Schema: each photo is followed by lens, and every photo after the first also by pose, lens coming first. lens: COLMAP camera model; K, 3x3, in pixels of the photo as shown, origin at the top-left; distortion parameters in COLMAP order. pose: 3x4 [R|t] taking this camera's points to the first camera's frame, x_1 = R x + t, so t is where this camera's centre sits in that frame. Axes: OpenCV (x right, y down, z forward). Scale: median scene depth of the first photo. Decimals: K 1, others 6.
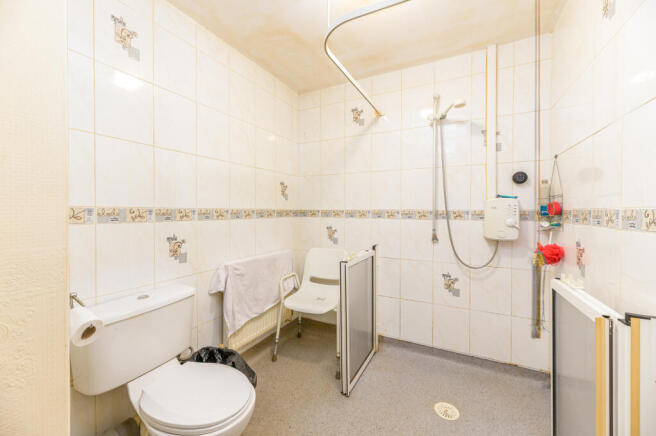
lens RADIAL K [[261.1, 0, 326.9], [0, 261.1, 215.0], [0, 0, 1]] dist [0.001449, 0.000085]
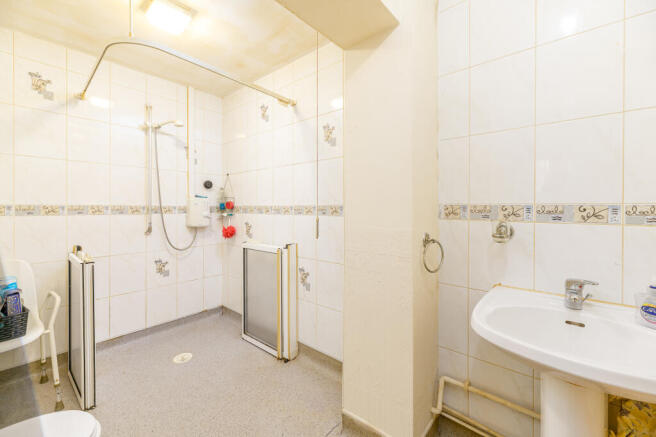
lens RADIAL K [[261.1, 0, 326.9], [0, 261.1, 215.5], [0, 0, 1]] dist [0.001449, 0.000085]
pose [[0.231466, -0.033724, 0.972258, -0.548814], [0.012732, 0.999418, 0.031635, -0.002795], [-0.972760, 0.005056, 0.231761, -0.016937]]
